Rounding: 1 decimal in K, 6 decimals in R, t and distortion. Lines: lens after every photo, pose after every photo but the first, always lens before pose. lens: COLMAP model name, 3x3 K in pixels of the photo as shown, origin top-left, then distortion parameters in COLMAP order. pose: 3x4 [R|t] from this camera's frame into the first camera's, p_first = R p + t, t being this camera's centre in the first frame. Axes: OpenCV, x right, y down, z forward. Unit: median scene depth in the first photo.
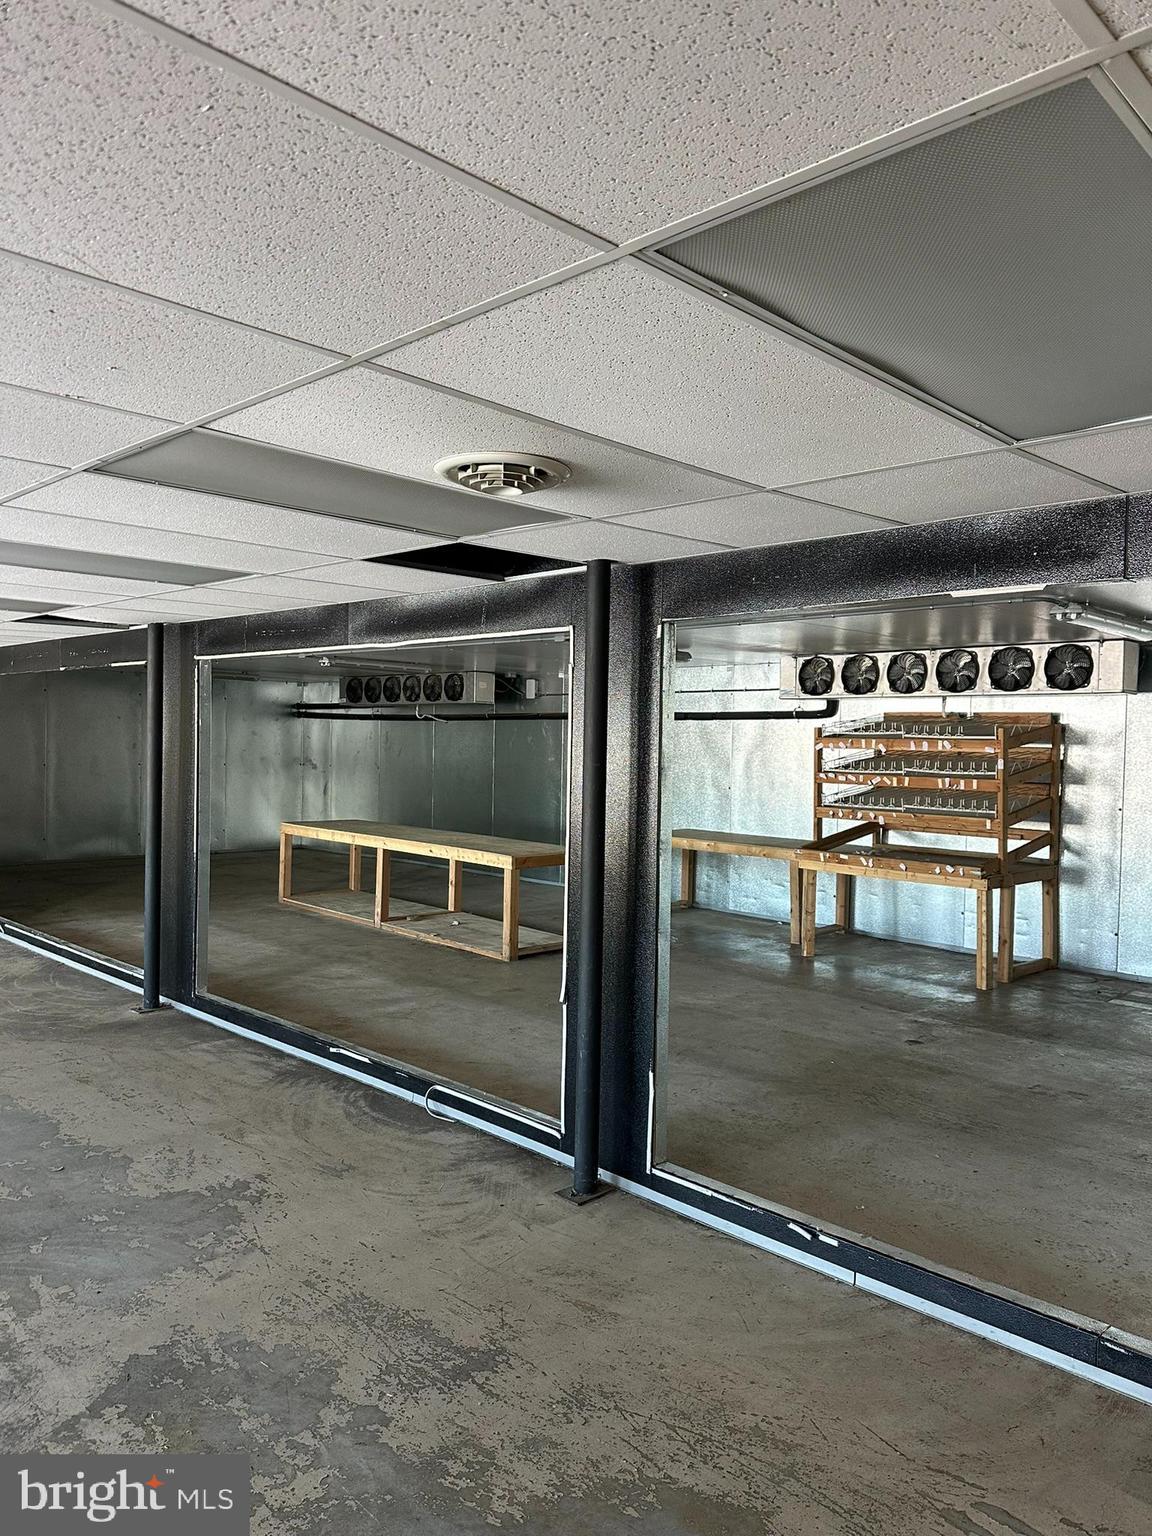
lens RADIAL K [[1067.9, 0, 586.6], [0, 1067.9, 782.4], [0, 0, 1]] dist [0.087840, -0.138698]
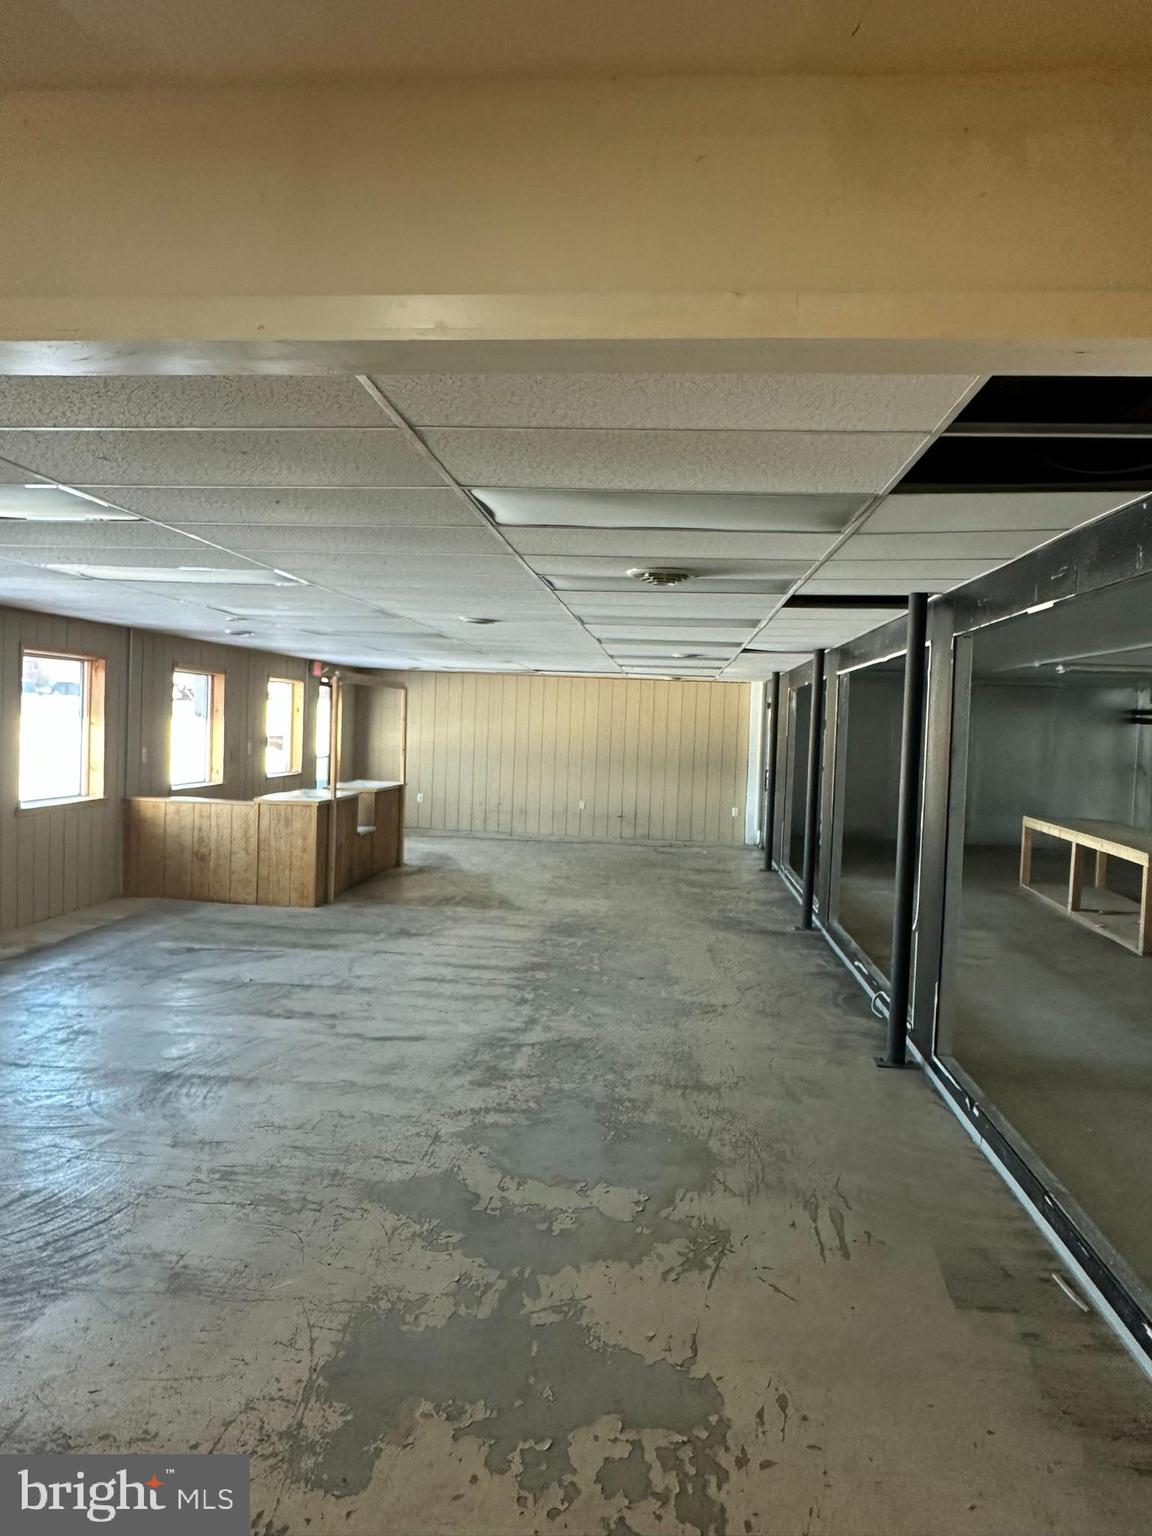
lens RADIAL K [[1112.7, 0, 576.0], [0, 1112.7, 768.0], [0, 0, 1]] dist [0.003056, 0.000990]
pose [[0.623401, 0.034836, -0.781126, 0.269930], [-0.055076, 0.998482, 0.000574, 0.010980], [0.779960, 0.042663, 0.624373, -0.062037]]
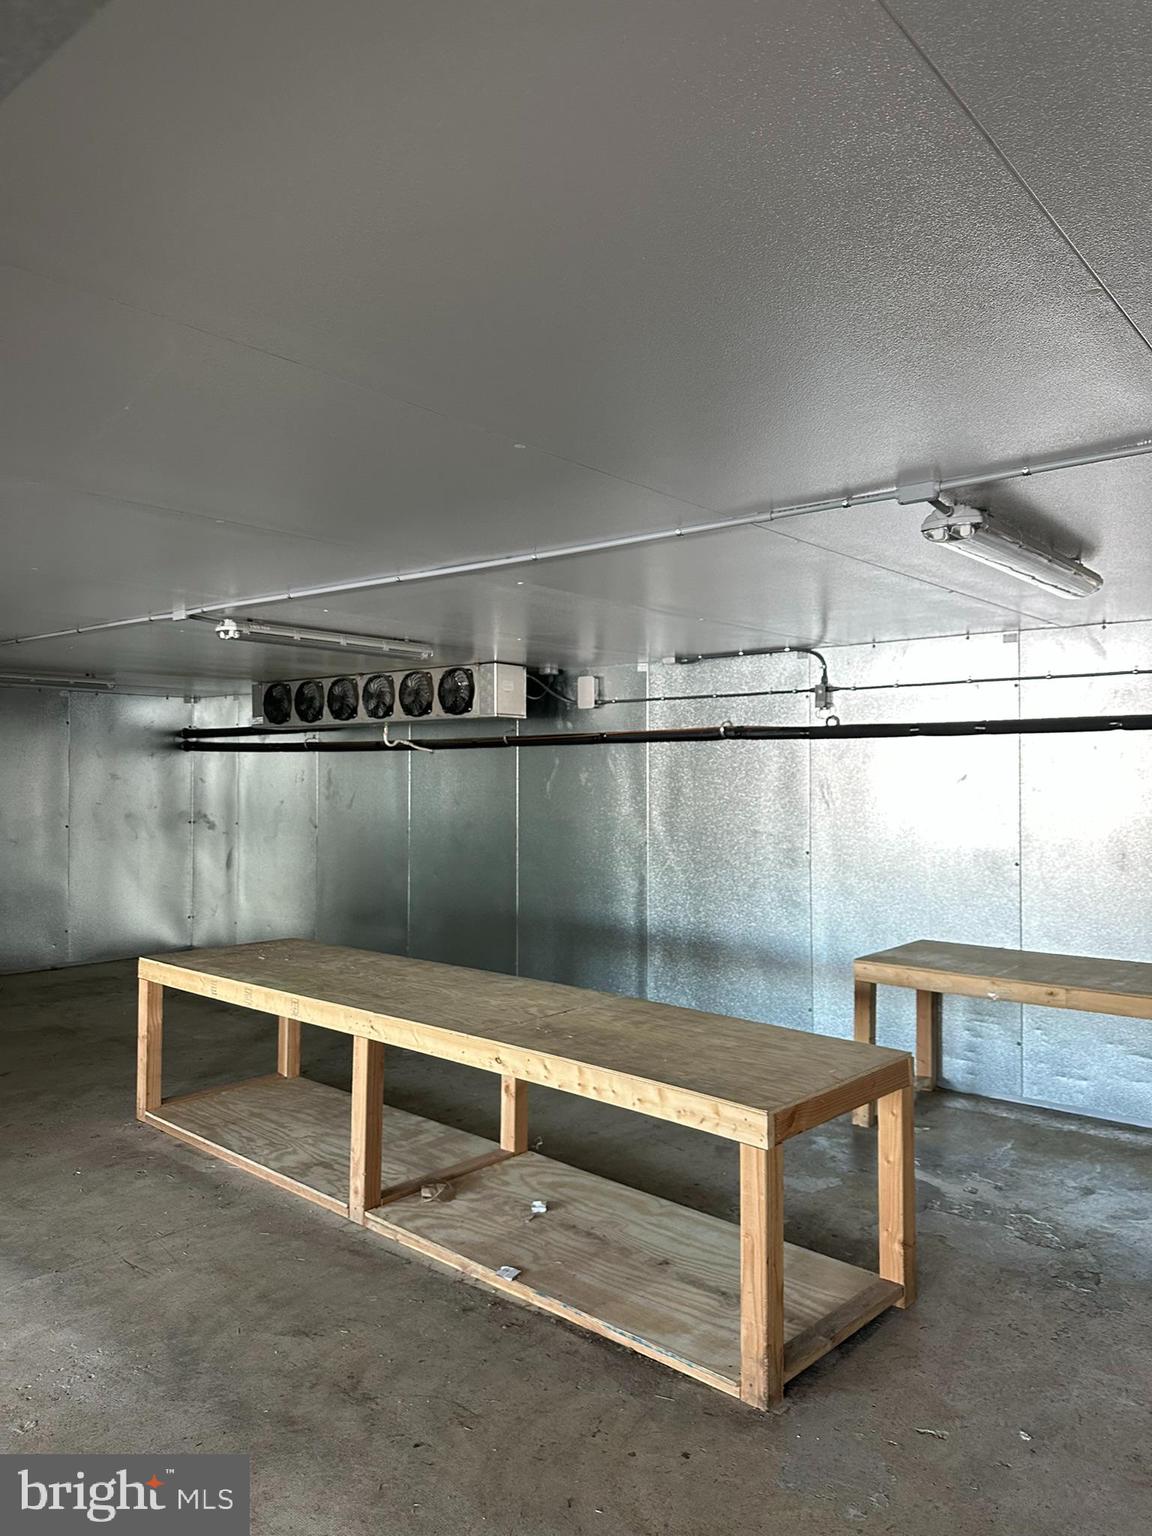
lens RADIAL K [[1038.7, 0, 576.0], [0, 1038.7, 768.0], [0, 0, 1]] dist [0.111710, -0.228407]
pose [[0.996388, -0.018760, 0.082817, -0.103534], [0.022435, 0.998794, -0.043678, -0.020318], [-0.081897, 0.045378, 0.995607, 0.419925]]
